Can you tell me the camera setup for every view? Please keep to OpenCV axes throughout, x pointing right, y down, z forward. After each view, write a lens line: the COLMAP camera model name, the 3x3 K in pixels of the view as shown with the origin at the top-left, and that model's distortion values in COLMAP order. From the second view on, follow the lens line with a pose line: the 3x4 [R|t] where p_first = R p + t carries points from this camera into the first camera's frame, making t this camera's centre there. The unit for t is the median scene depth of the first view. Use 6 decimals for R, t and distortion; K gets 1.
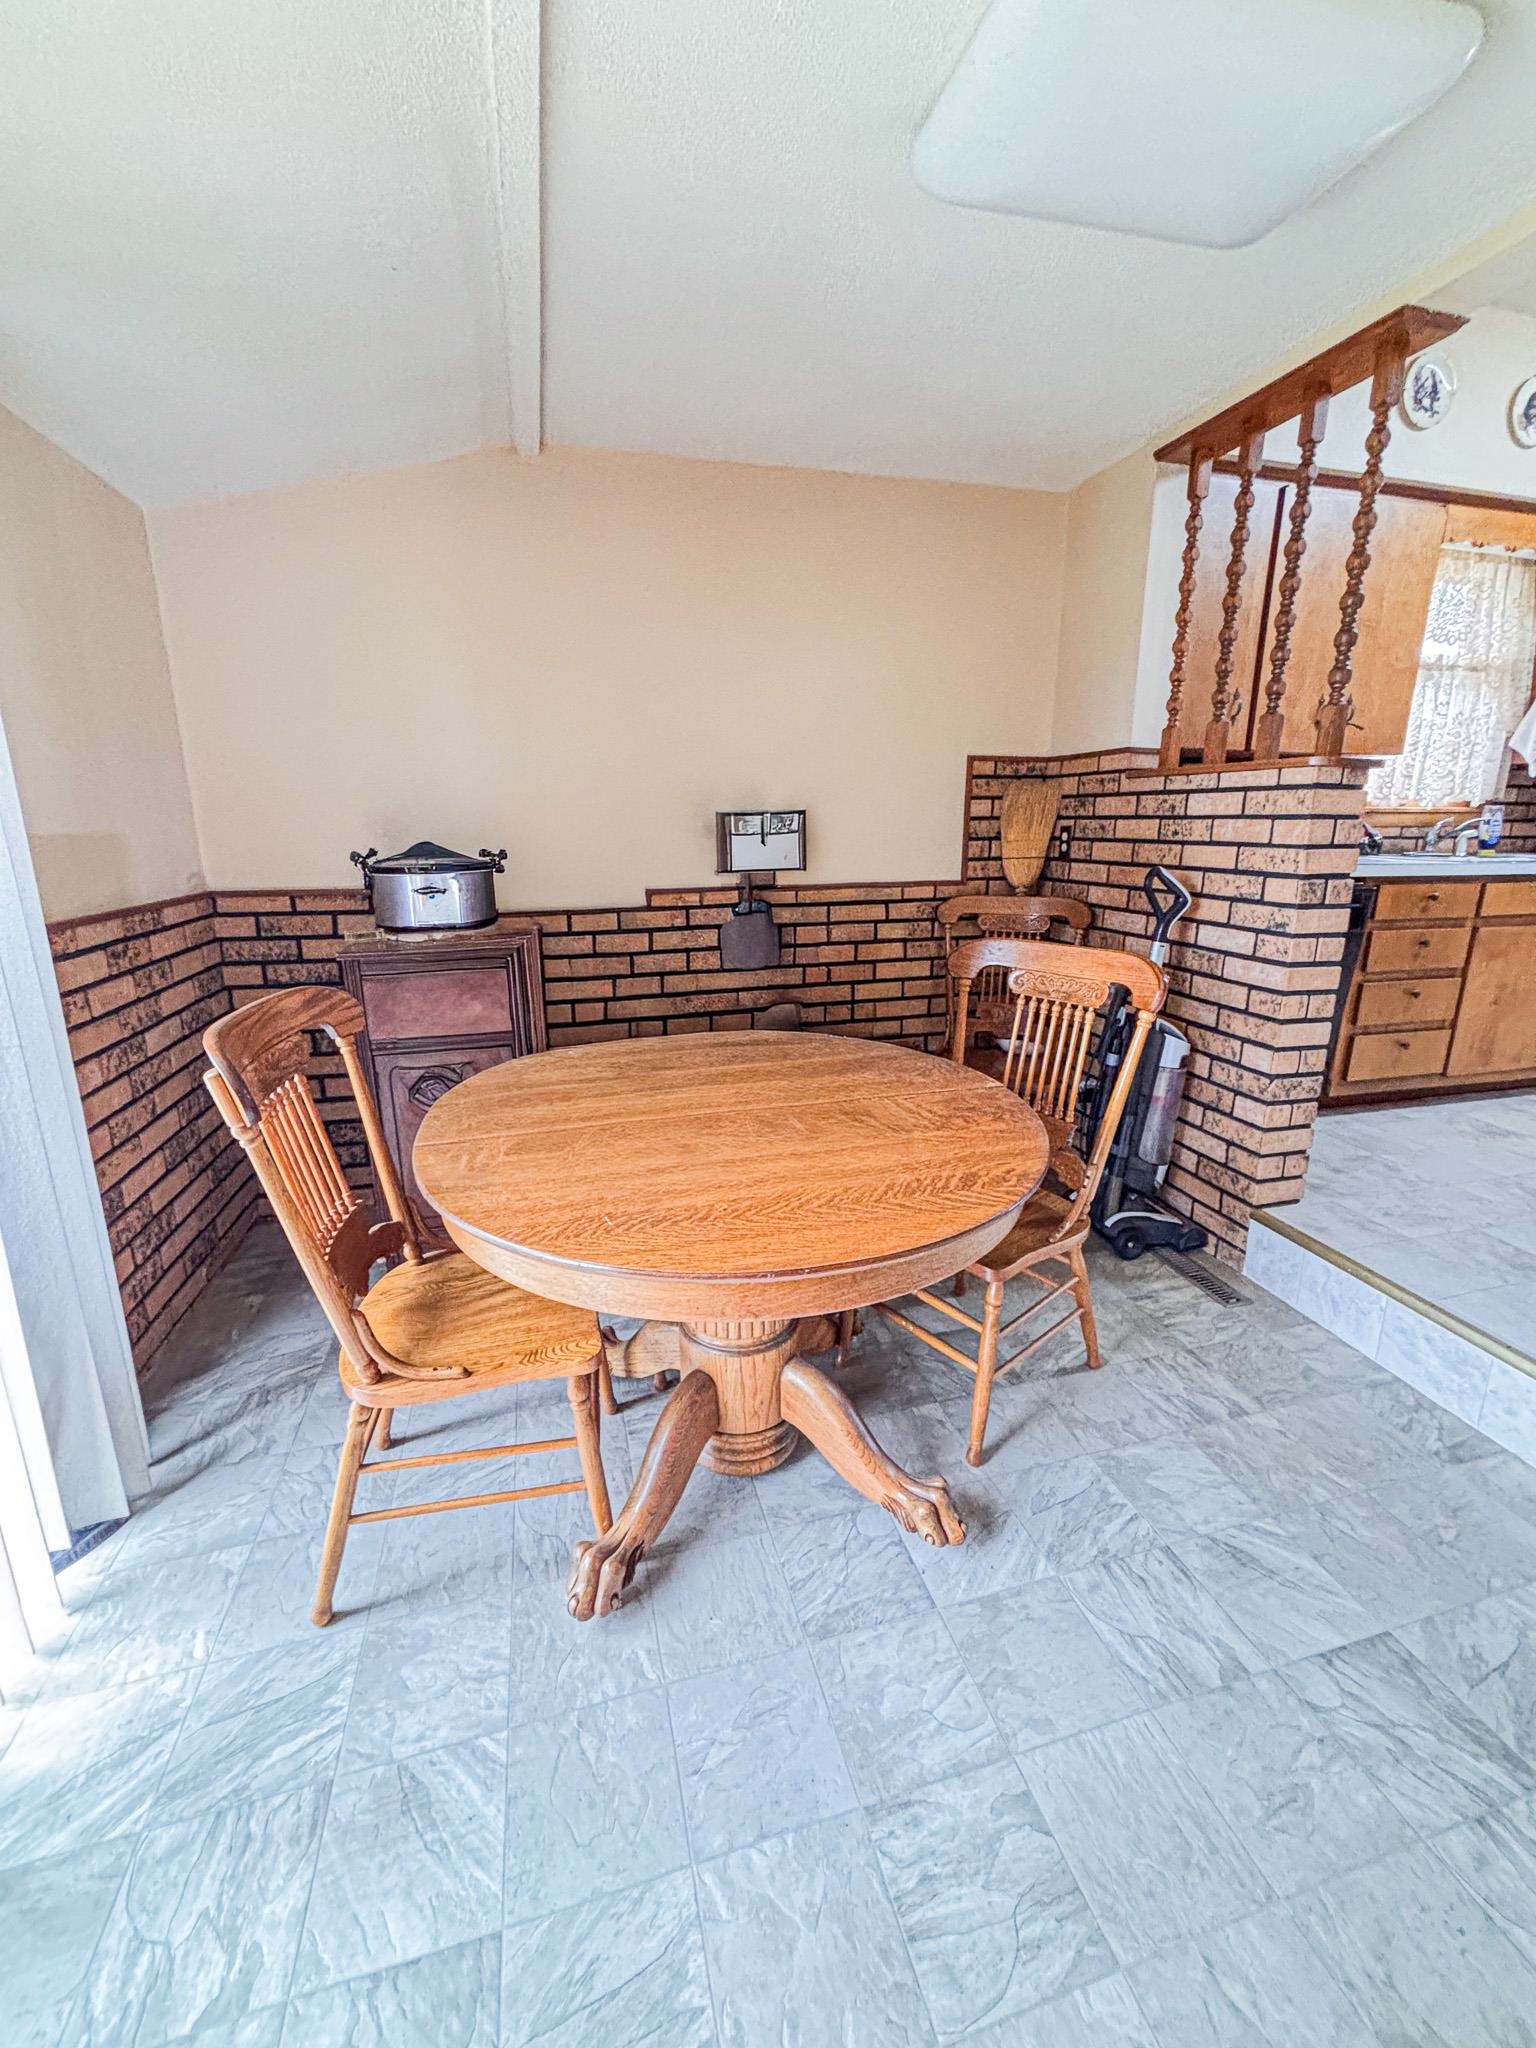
lens RADIAL K [[821.5, 0, 759.4], [0, 821.5, 1025.7], [0, 0, 1]] dist [-0.008881, 0.001979]
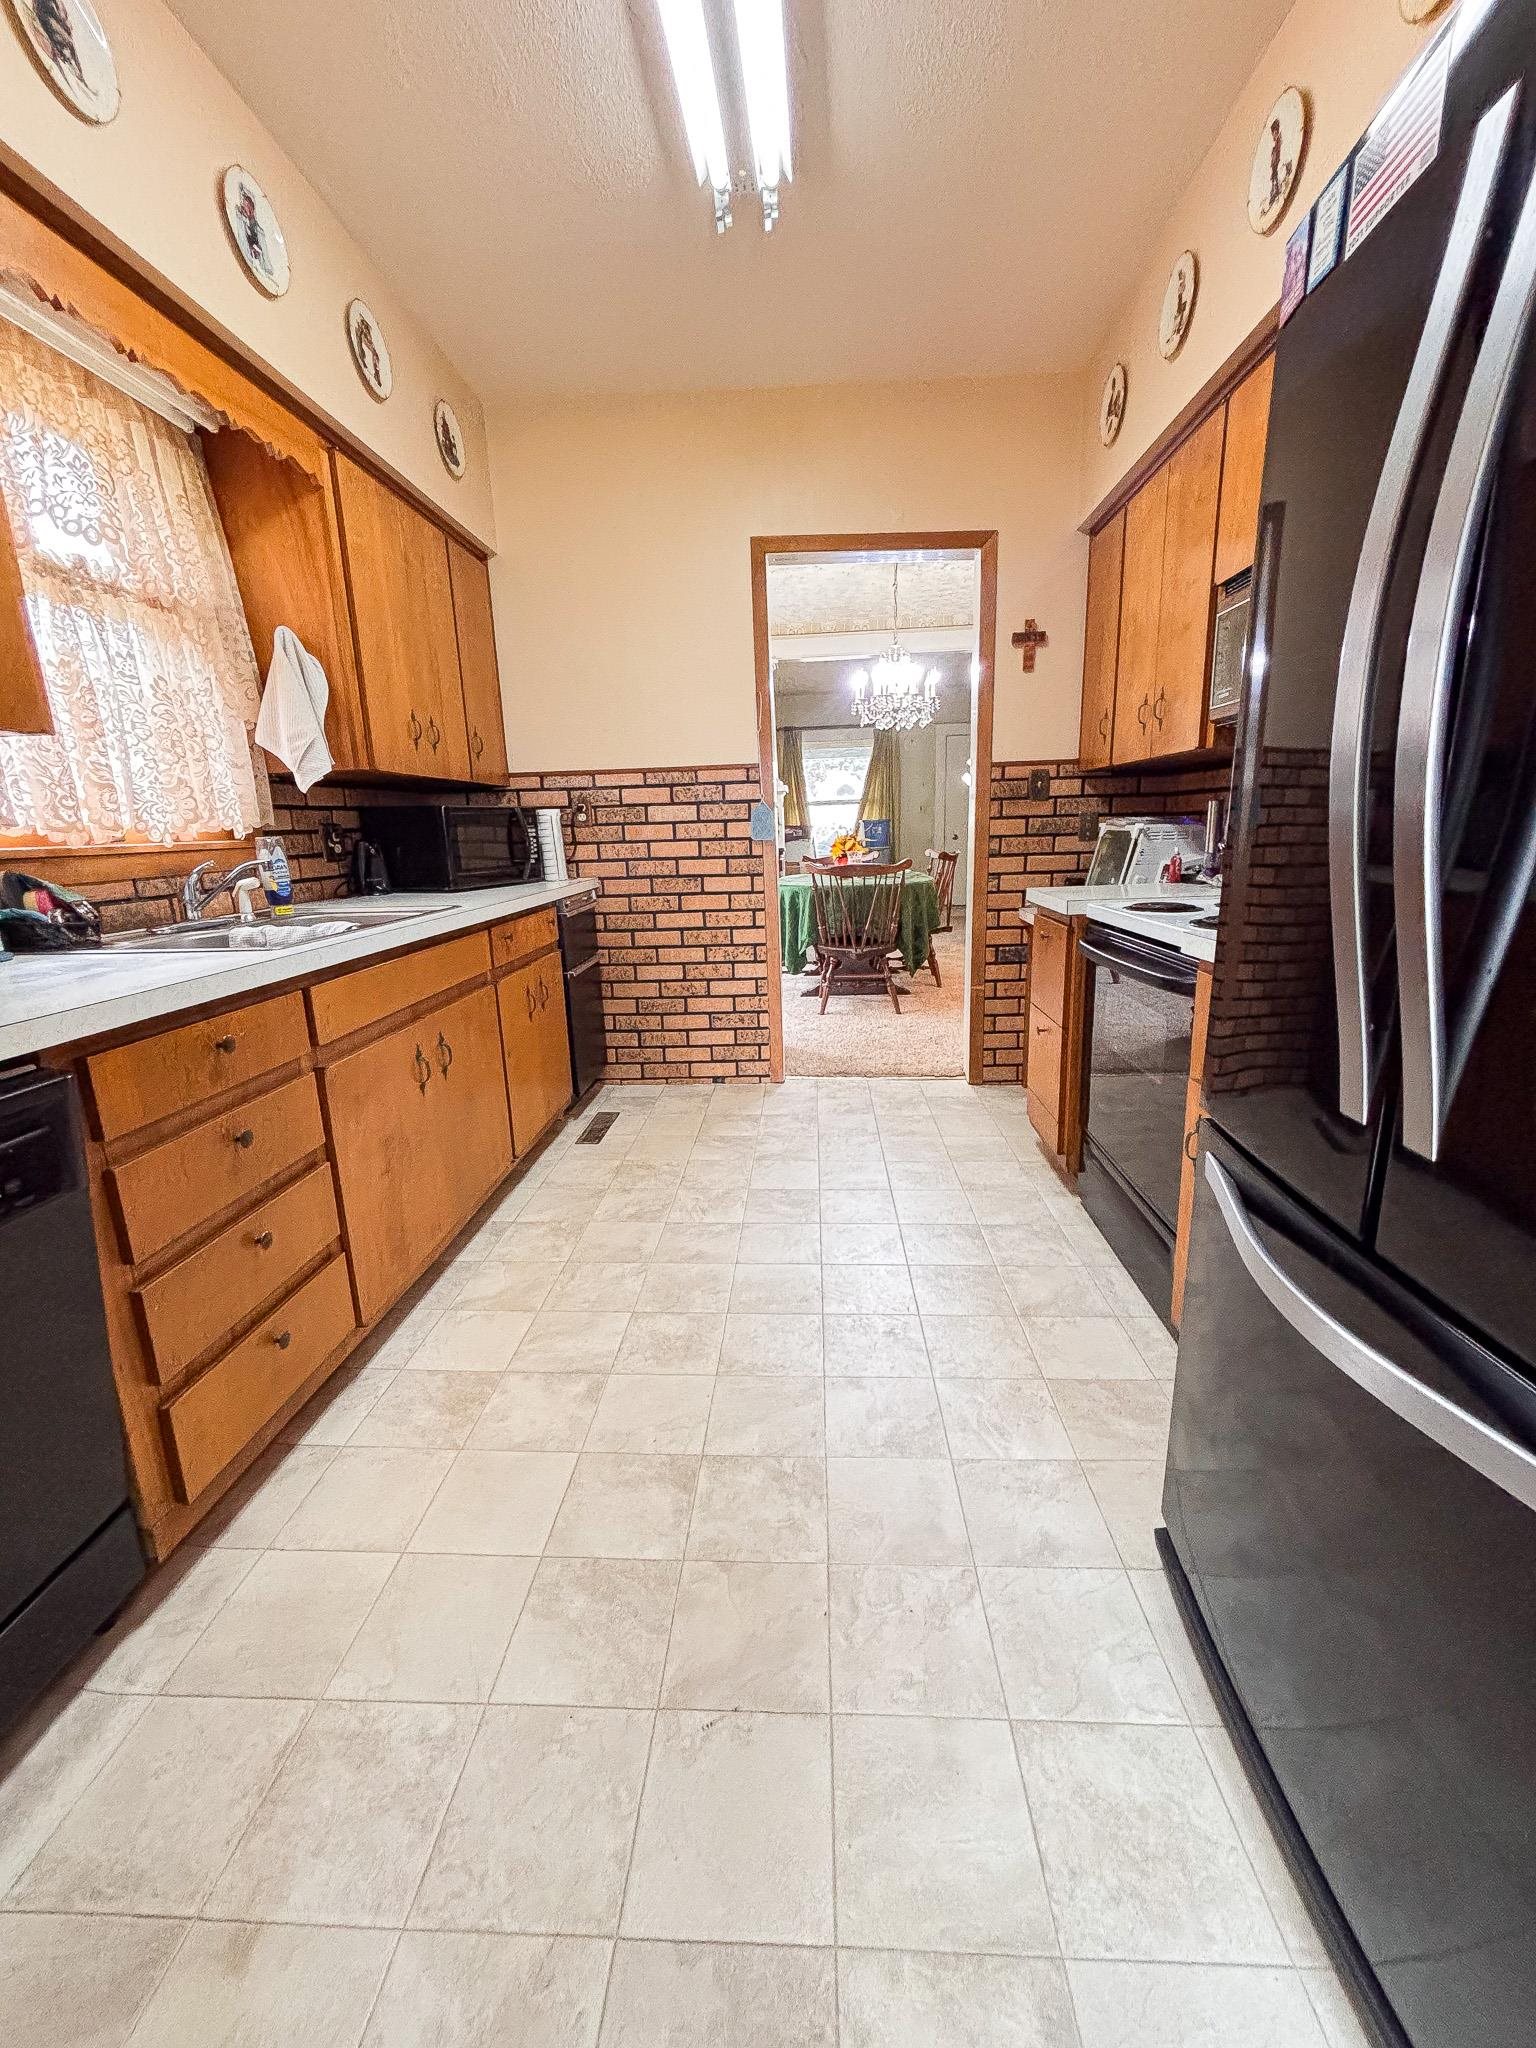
lens RADIAL K [[821.5, 0, 766.8], [0, 821.5, 1027.0], [0, 0, 1]] dist [-0.008881, 0.001979]
pose [[0.311124, -0.234311, 0.921032, 0.409731], [0.256665, 0.953835, 0.155955, -0.131637], [-0.915055, 0.187876, 0.356900, 0.456323]]
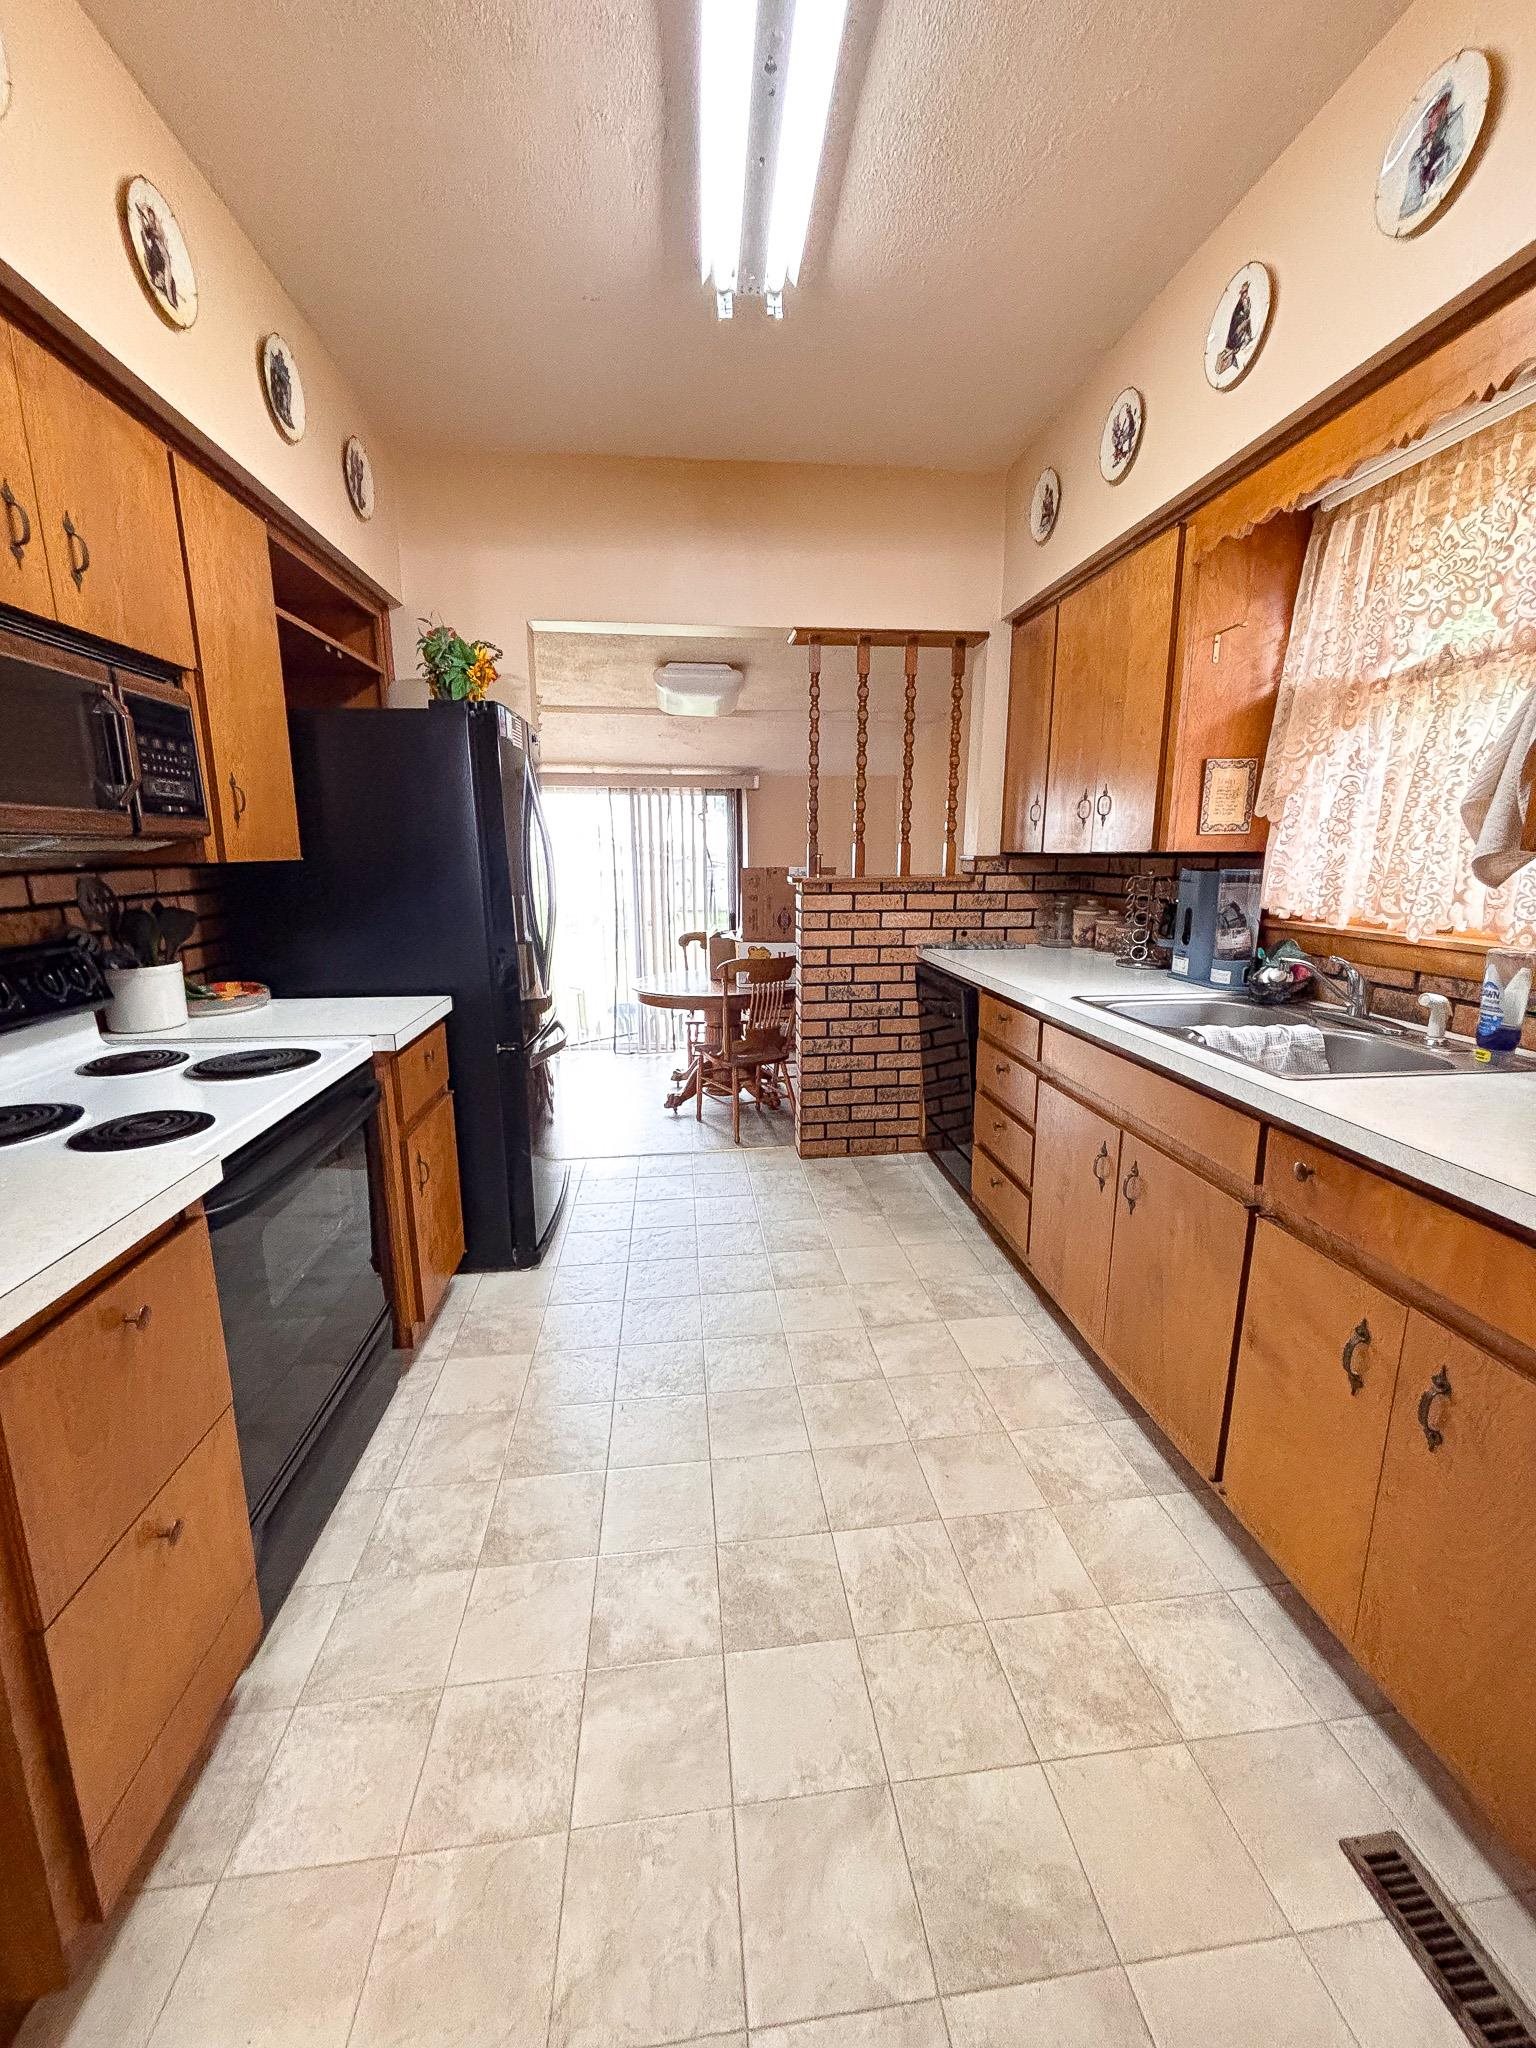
lens RADIAL K [[821.5, 0, 769.3], [0, 821.5, 1020.5], [0, 0, 1]] dist [-0.008881, 0.001979]
pose [[-0.147475, 0.203552, -0.967893, 1.412398], [-0.233762, 0.943696, 0.234080, -0.249598], [0.961044, 0.260777, -0.091589, 0.689138]]
